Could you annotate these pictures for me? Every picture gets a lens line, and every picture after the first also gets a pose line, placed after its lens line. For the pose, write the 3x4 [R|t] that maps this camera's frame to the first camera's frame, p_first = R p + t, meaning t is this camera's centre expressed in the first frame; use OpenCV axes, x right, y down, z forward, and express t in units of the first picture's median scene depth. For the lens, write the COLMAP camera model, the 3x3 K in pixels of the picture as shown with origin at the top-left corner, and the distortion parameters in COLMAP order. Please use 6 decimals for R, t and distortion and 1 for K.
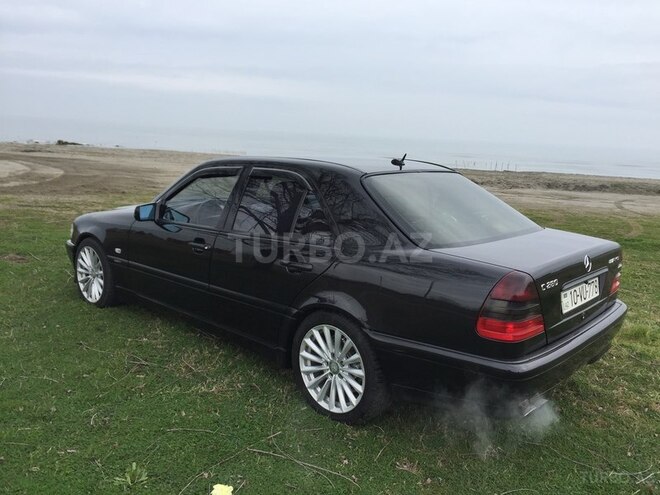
lens RADIAL K [[561.8, 0, 329.1], [0, 561.8, 246.5], [0, 0, 1]] dist [0.069630, -0.093743]
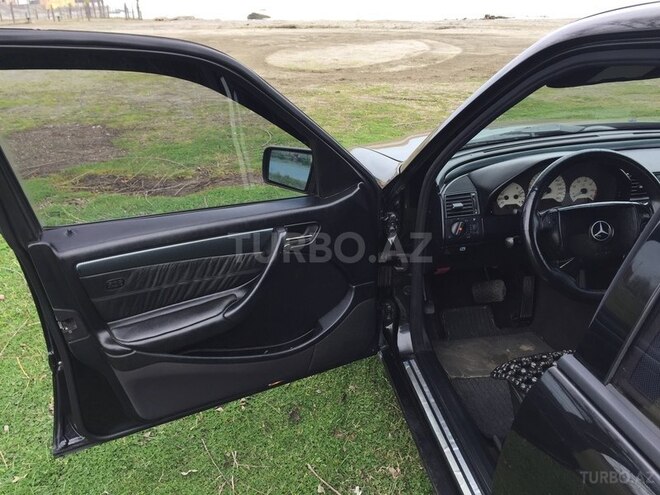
lens RADIAL K [[561.8, 0, 332.8], [0, 561.8, 245.8], [0, 0, 1]] dist [0.069630, -0.093743]
pose [[0.766416, 0.181249, -0.616243, -0.028694], [-0.050267, 0.973347, 0.223763, -0.024530], [0.640375, -0.140518, 0.755099, 0.170873]]
